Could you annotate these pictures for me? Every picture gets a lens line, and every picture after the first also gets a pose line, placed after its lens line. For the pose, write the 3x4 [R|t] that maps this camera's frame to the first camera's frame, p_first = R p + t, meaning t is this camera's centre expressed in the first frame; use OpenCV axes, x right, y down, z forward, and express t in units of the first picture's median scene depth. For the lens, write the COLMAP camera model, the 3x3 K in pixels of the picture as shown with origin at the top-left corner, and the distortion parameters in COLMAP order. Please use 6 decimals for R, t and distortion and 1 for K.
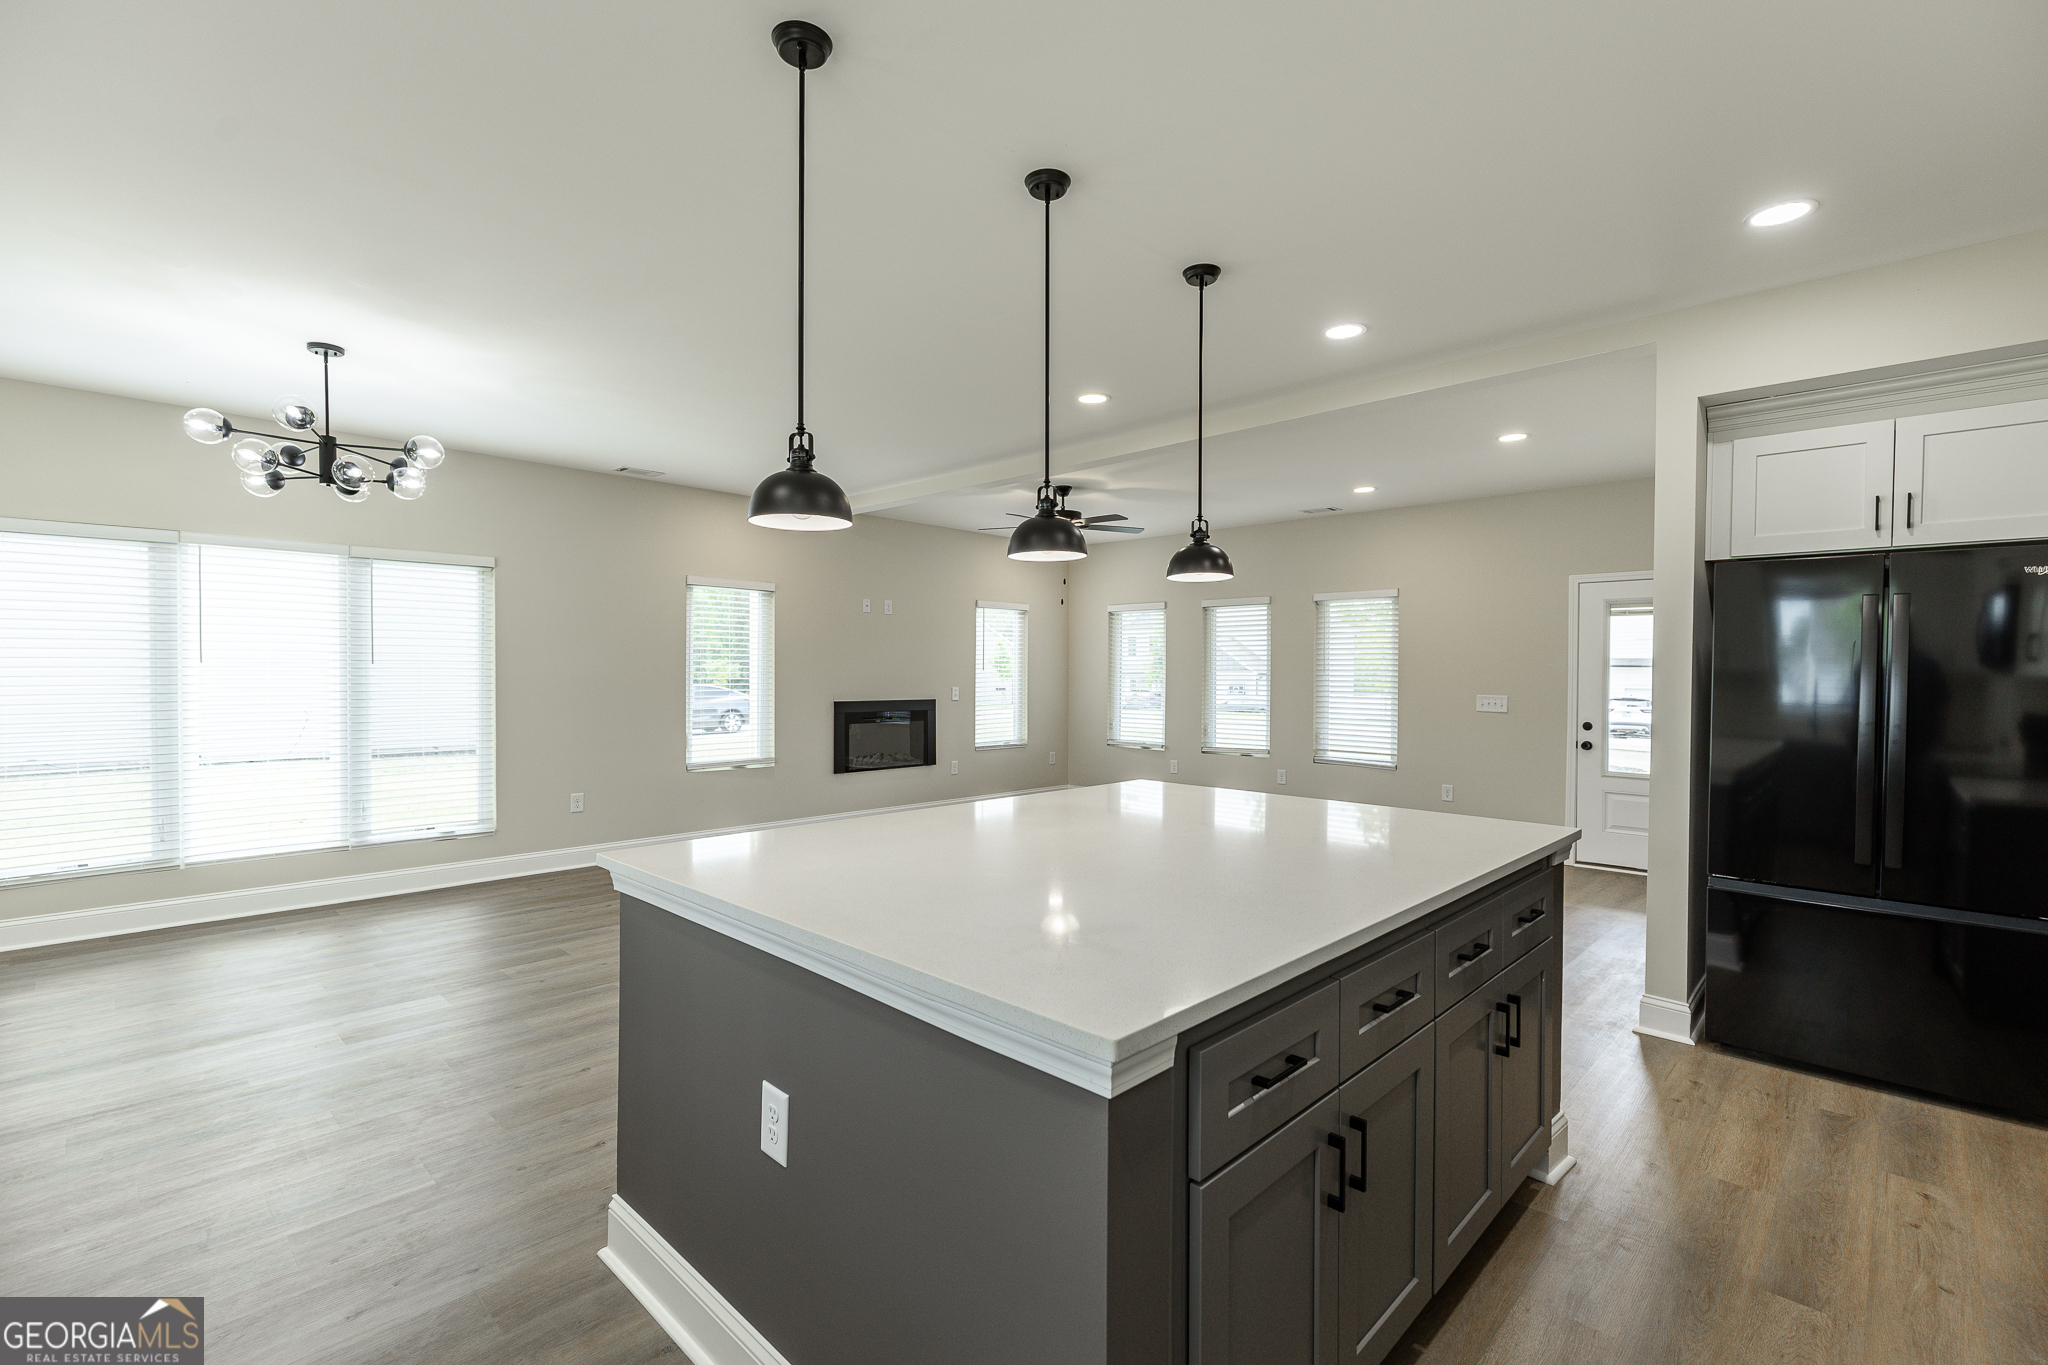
lens RADIAL K [[921.2, 0, 1024.0], [0, 921.2, 682.5], [0, 0, 1]] dist [-0.000792, -0.000060]
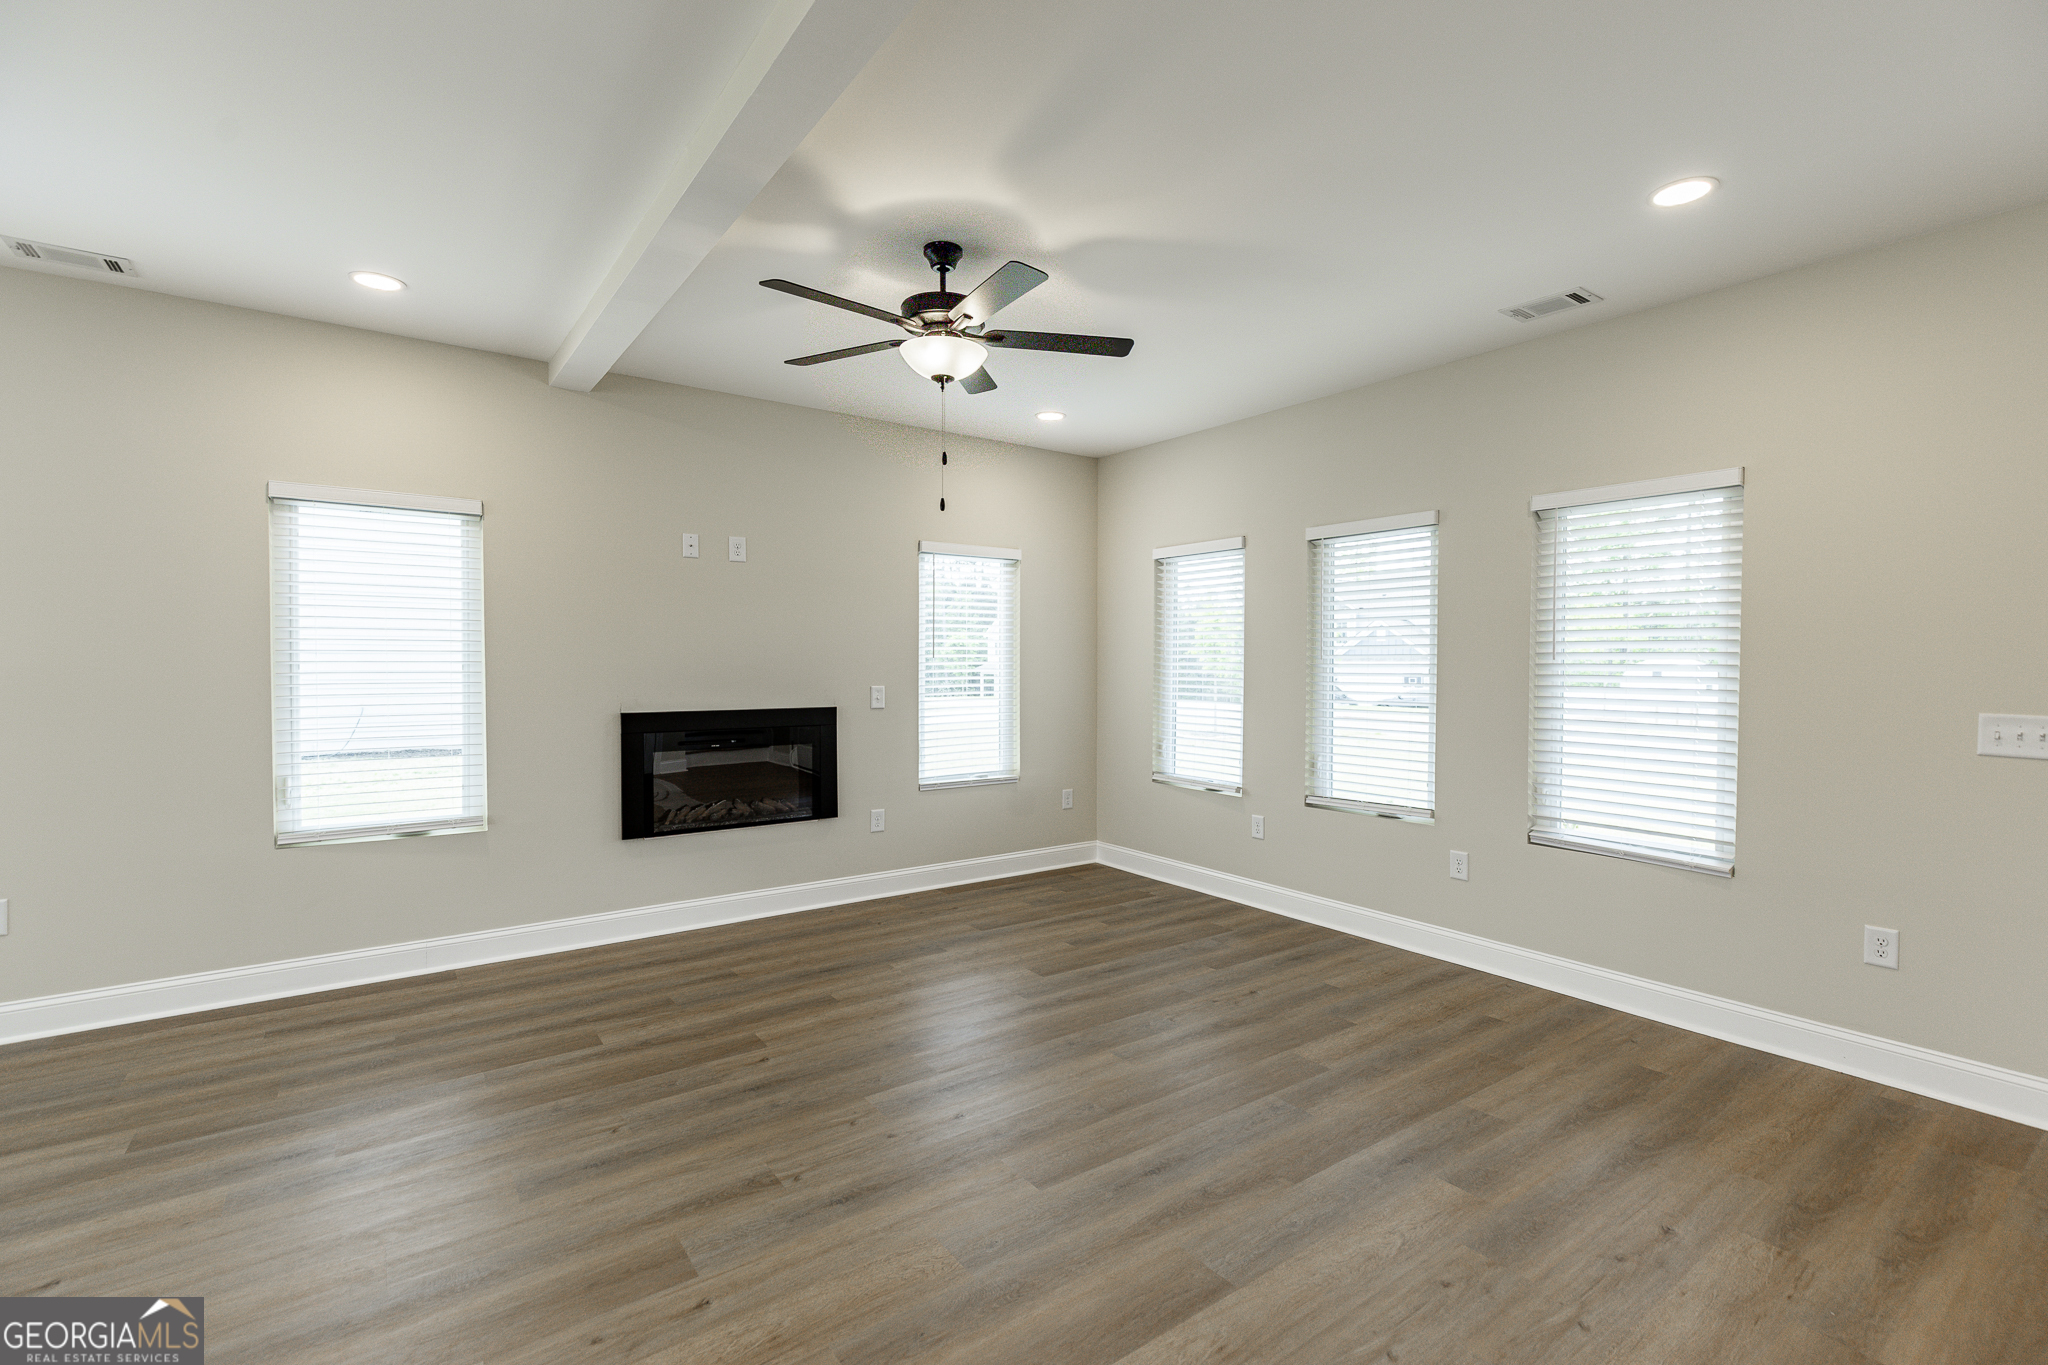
lens RADIAL K [[941.1, 0, 1024.0], [0, 941.1, 682.5], [0, 0, 1]] dist [0.002348, 0.000137]
pose [[0.985808, 0.000579, -0.167875, 0.126479], [0.001438, 0.999928, 0.011893, -0.004523], [0.167870, -0.011965, 0.985736, 0.436503]]
